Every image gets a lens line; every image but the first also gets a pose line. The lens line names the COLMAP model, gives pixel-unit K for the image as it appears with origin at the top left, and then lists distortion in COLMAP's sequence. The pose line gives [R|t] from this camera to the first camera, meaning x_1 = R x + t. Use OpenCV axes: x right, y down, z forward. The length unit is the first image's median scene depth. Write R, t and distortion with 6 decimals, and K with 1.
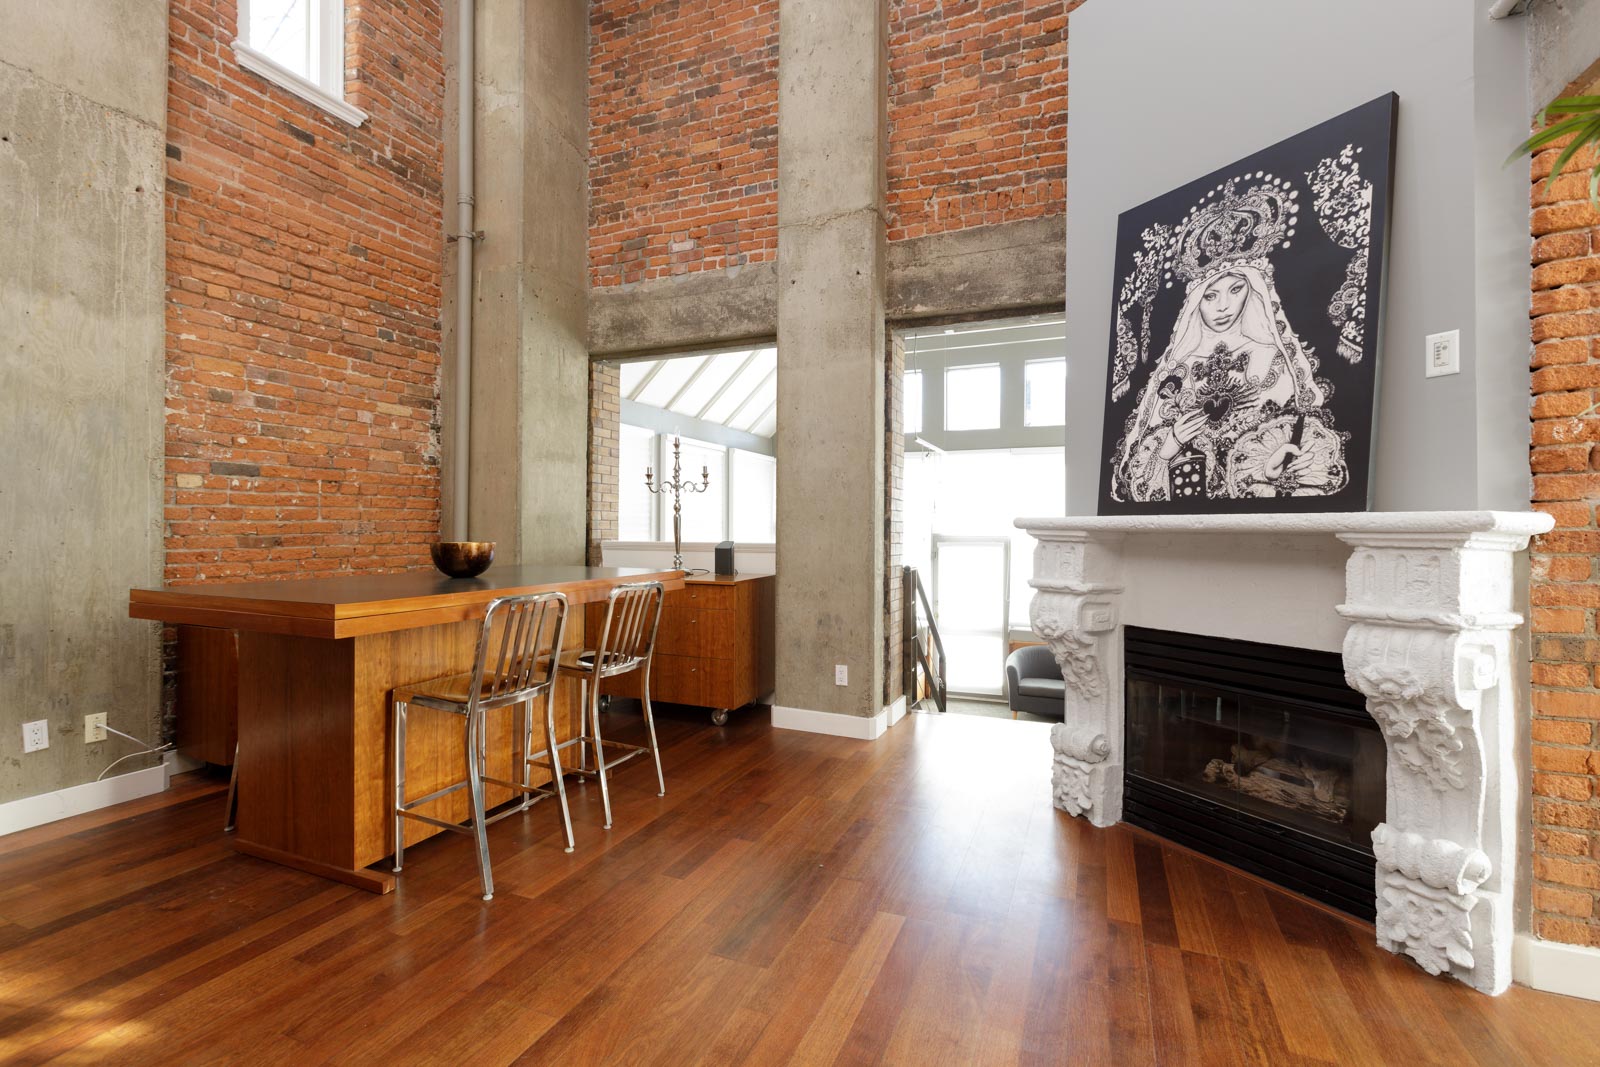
lens RADIAL K [[713.0, 0, 794.4], [0, 713.0, 533.0], [0, 0, 1]] dist [0.001036, 0.000054]
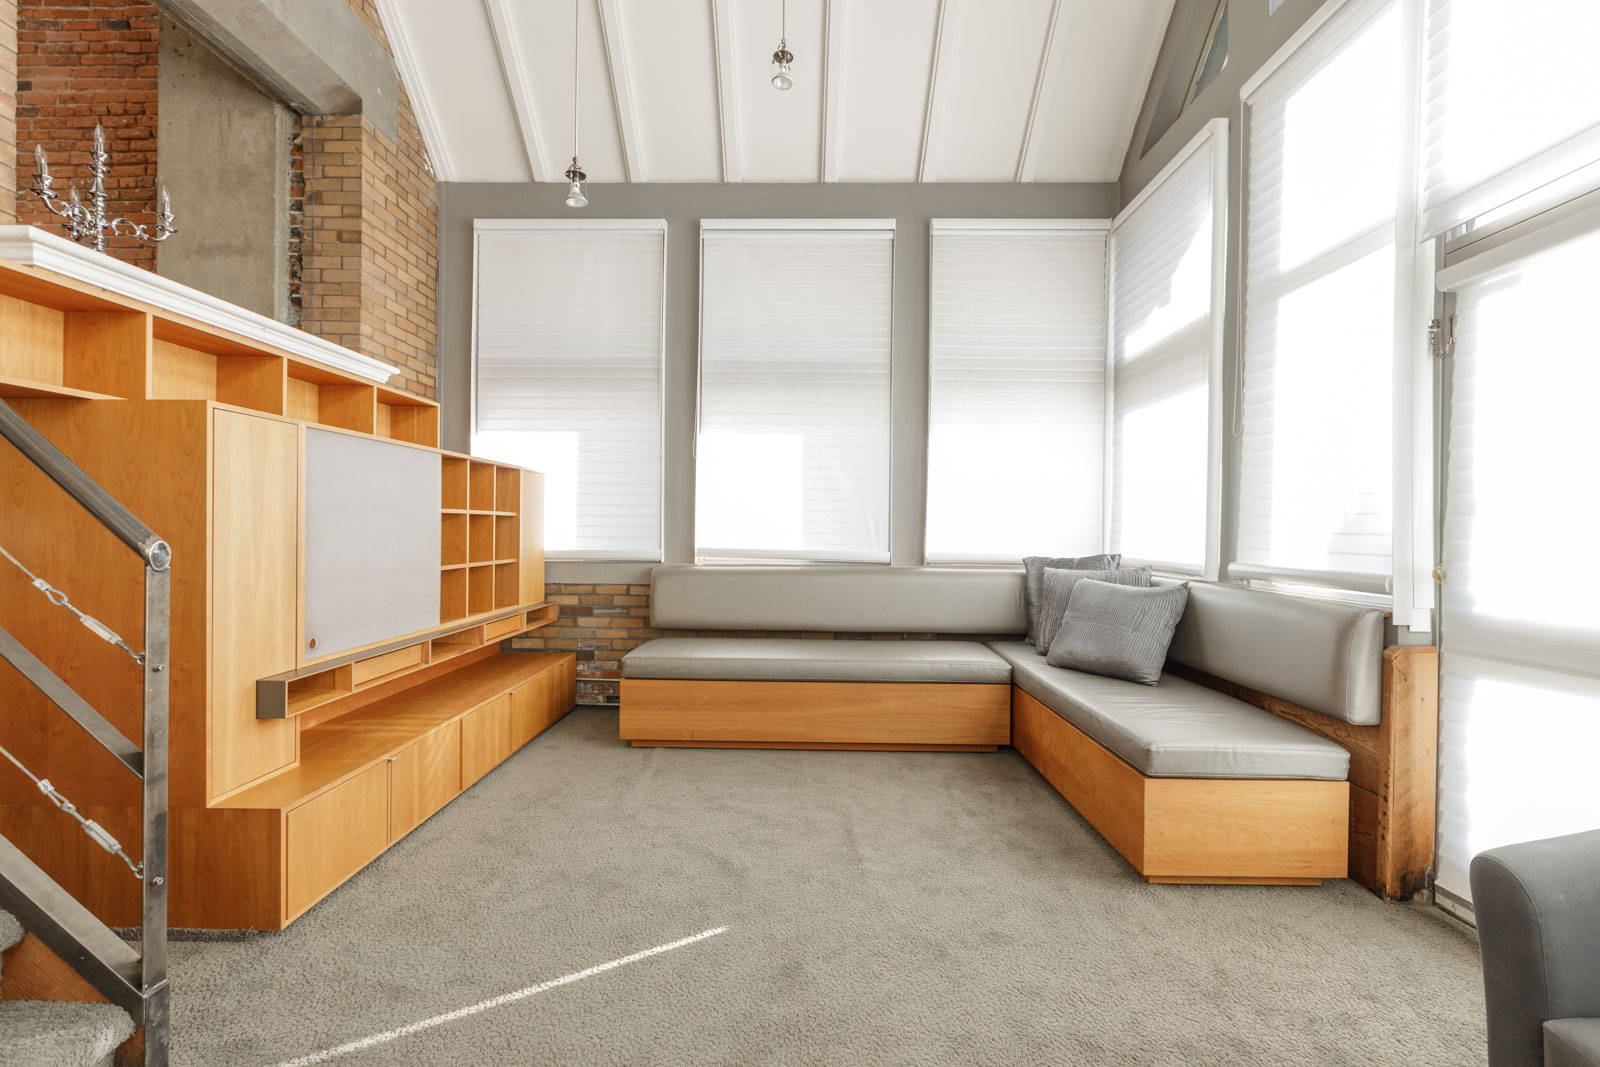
lens RADIAL K [[713.0, 0, 798.5], [0, 713.0, 532.4], [0, 0, 1]] dist [0.001036, 0.000054]
pose [[0.377372, 0.002645, -0.926058, 0.608152], [-0.011231, 0.999935, -0.001721, 0.187669], [0.925993, 0.011050, 0.377378, 1.256784]]
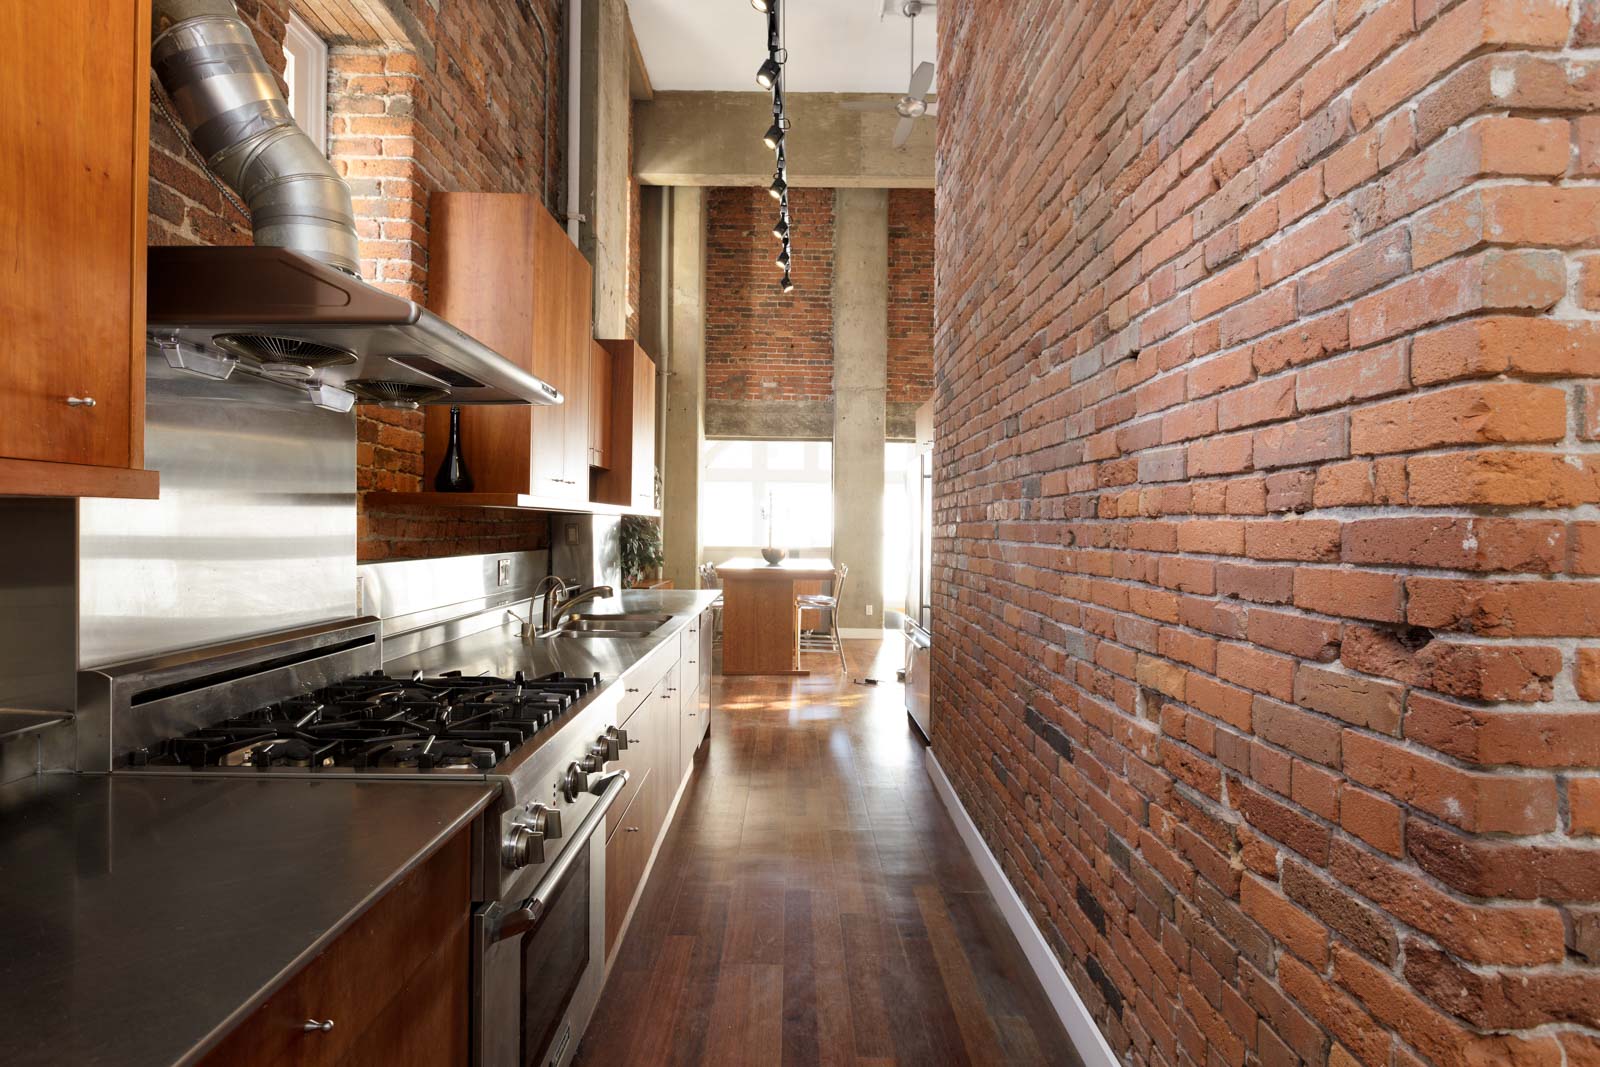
lens RADIAL K [[746.5, 0, 801.9], [0, 746.5, 527.0], [0, 0, 1]] dist [0.002580, 0.000292]
pose [[0.914962, 0.003542, 0.403525, -0.875968], [-0.002760, 0.999993, -0.002521, -0.032445], [-0.403531, 0.001193, 0.914965, -0.808904]]
